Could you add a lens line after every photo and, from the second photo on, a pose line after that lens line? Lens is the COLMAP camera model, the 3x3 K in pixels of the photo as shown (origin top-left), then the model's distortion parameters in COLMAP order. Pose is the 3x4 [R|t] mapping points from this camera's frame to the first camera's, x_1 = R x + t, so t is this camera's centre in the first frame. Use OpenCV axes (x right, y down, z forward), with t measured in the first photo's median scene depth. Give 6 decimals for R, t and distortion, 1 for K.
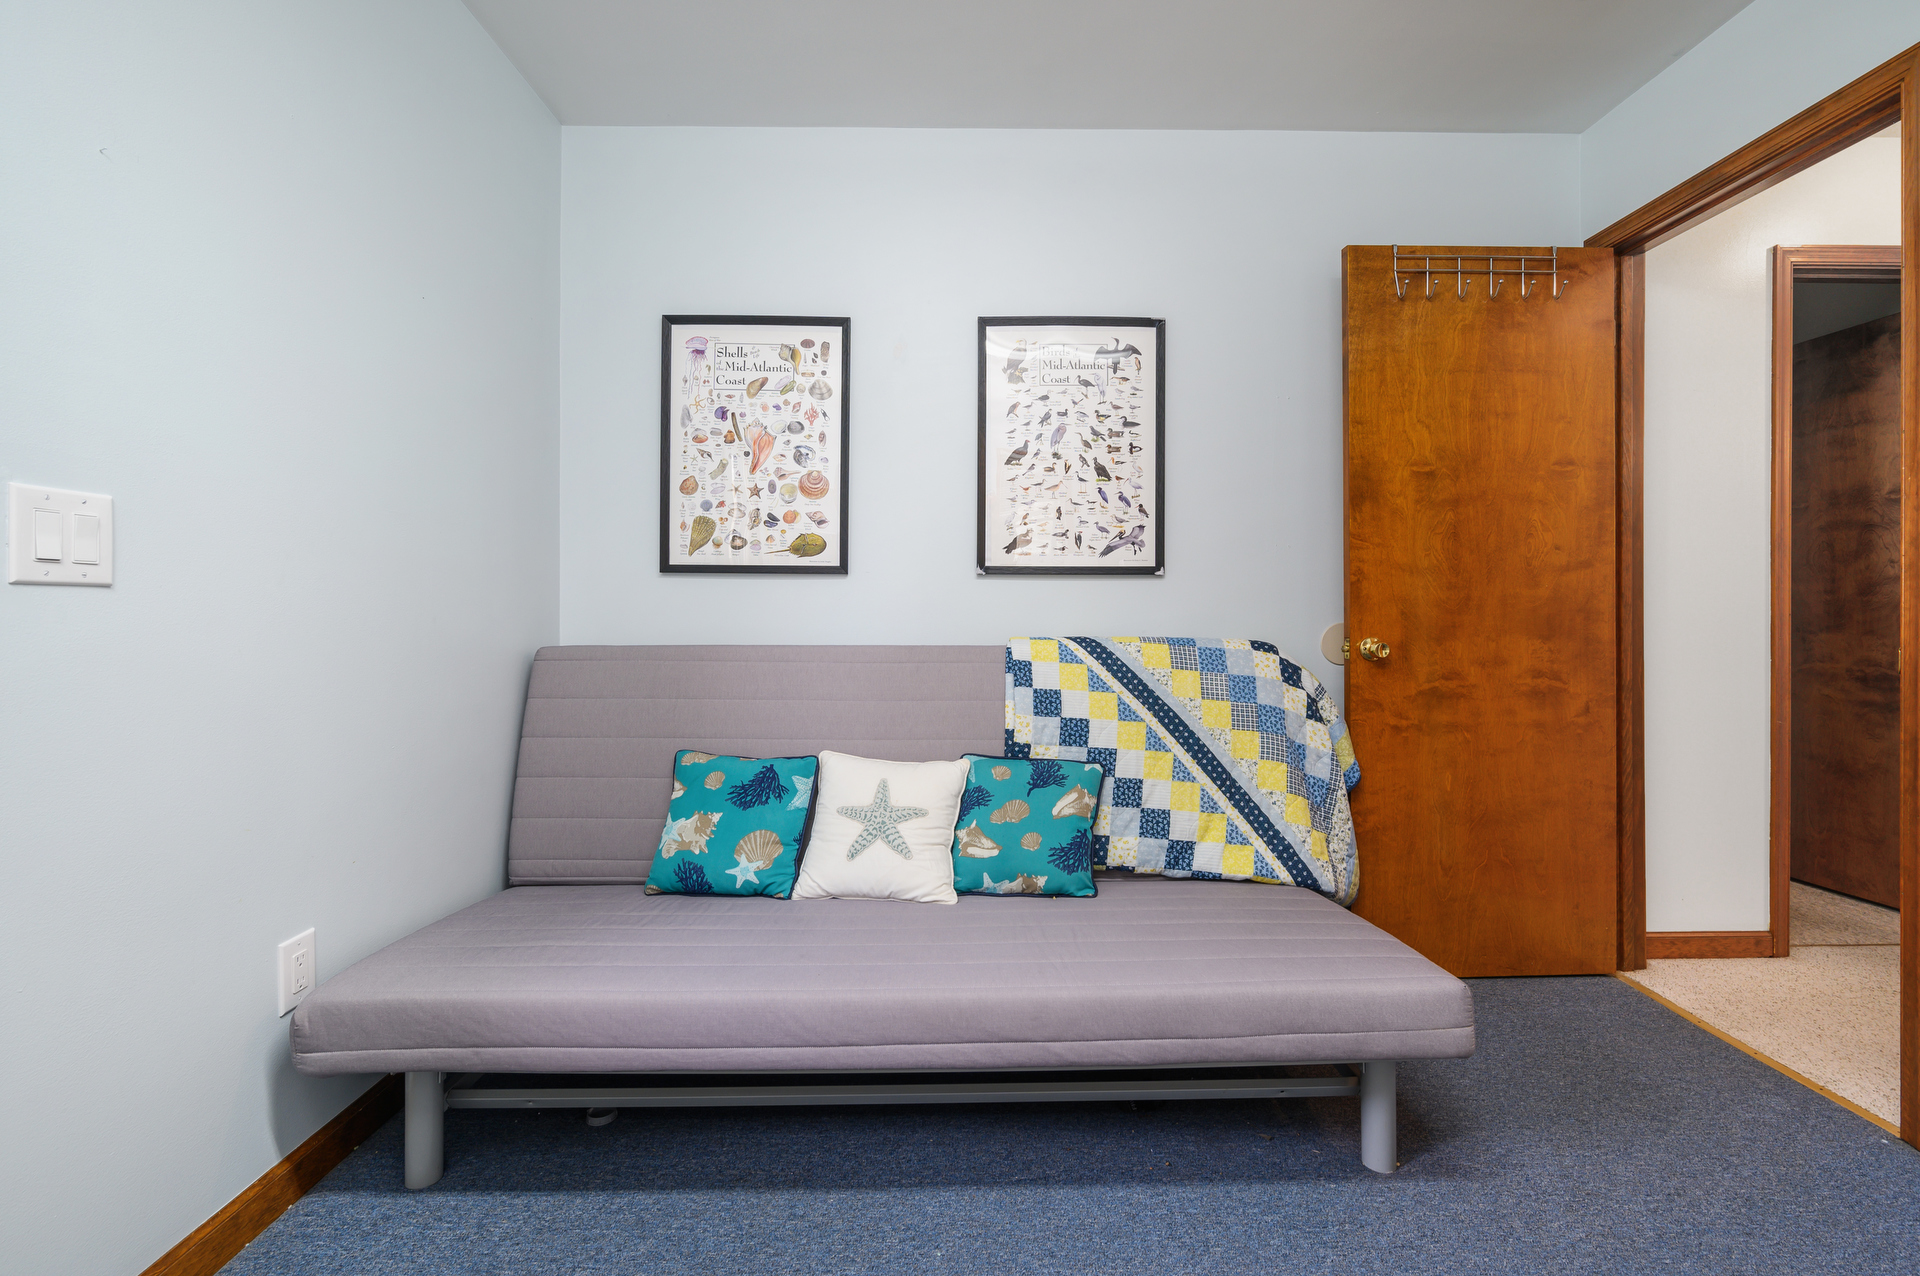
lens RADIAL K [[838.6, 0, 964.3], [0, 838.6, 621.9], [0, 0, 1]] dist [-0.002056, -0.000101]
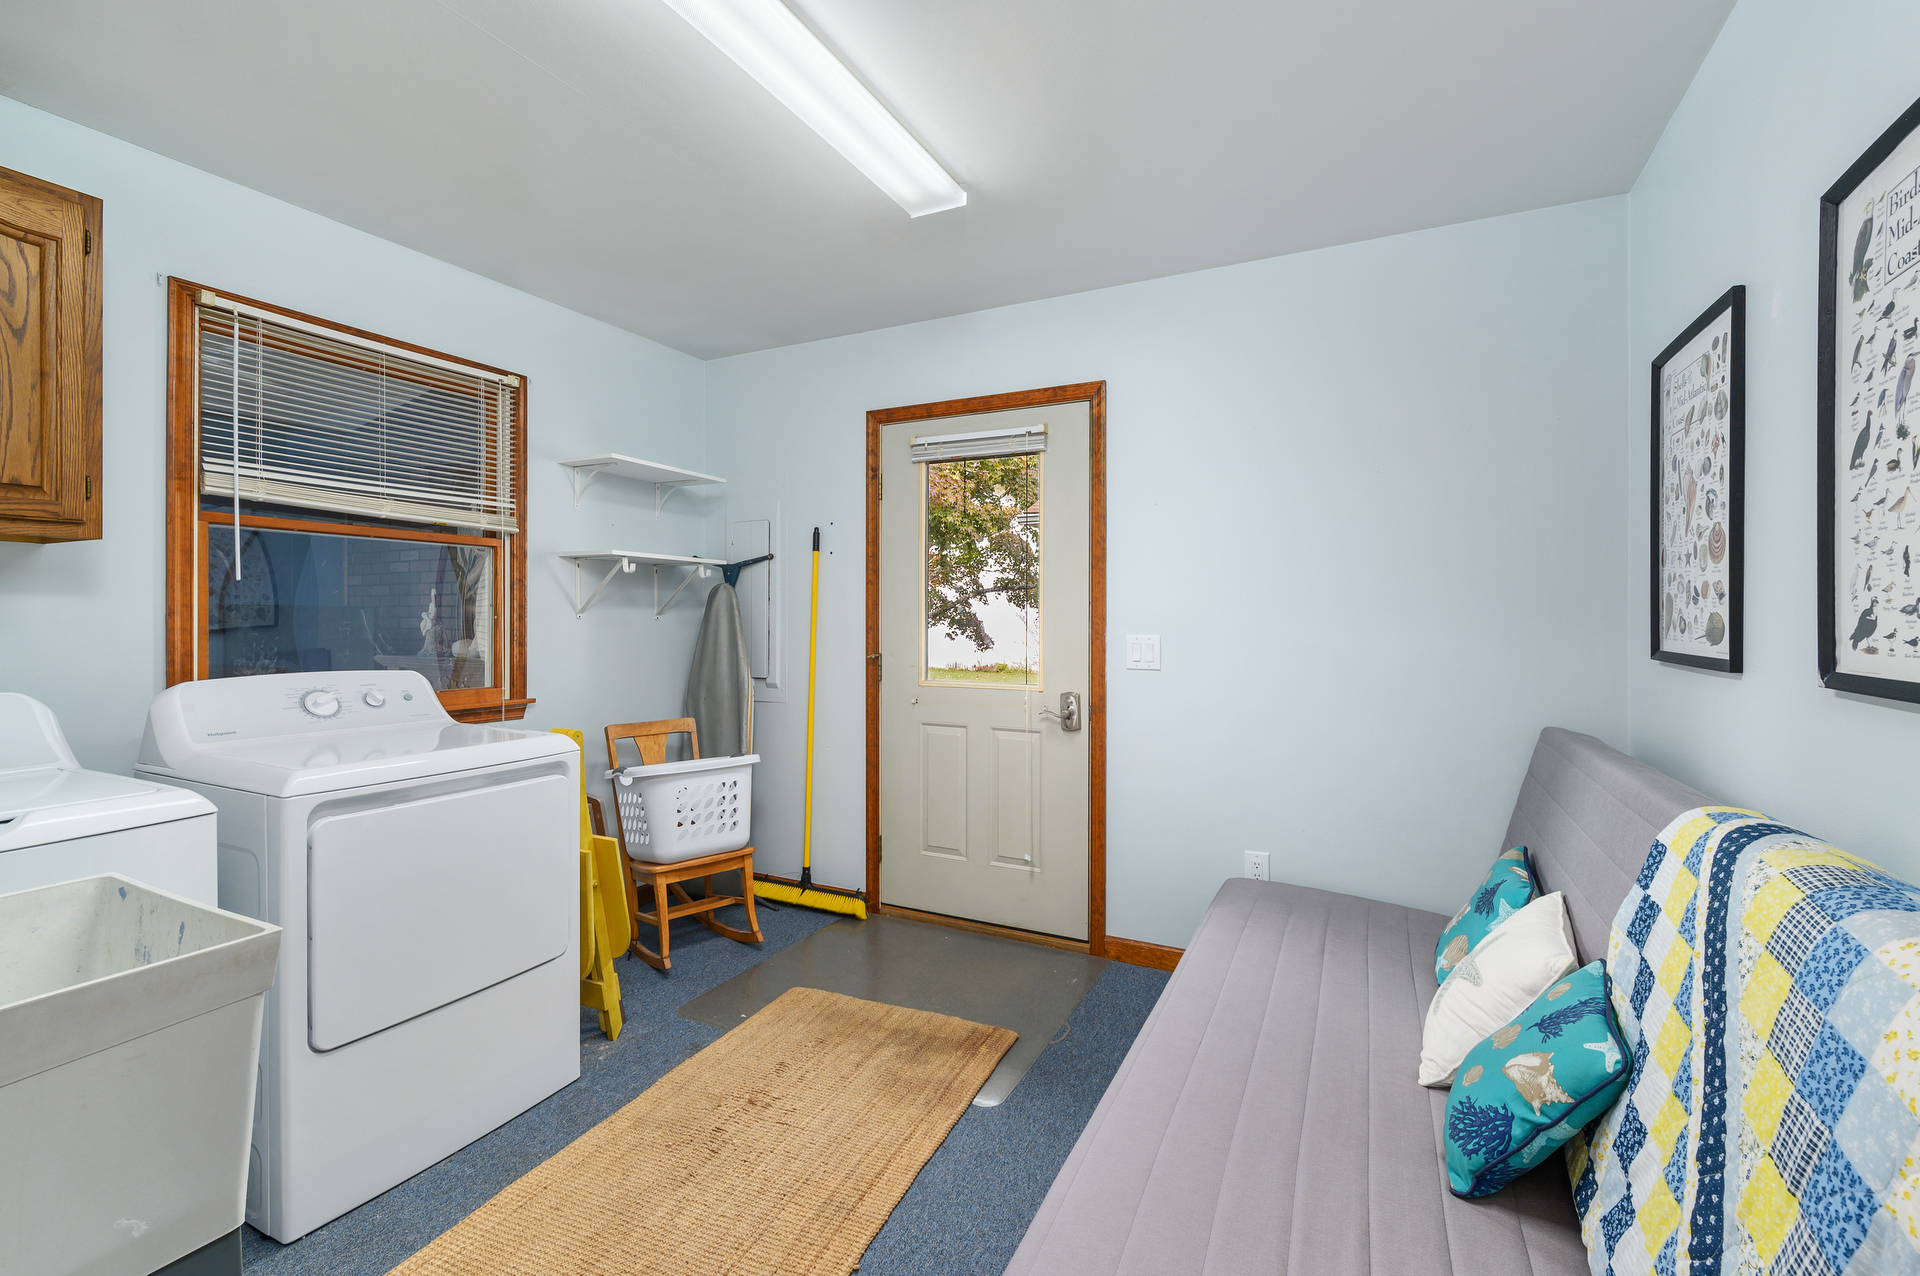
lens RADIAL K [[838.6, 0, 961.4], [0, 838.6, 627.3], [0, 0, 1]] dist [-0.002056, -0.000101]
pose [[-0.464720, 0.007200, -0.885428, 0.795331], [-0.013025, 0.999803, 0.014966, -0.103860], [0.885362, 0.018488, -0.464535, 0.835544]]
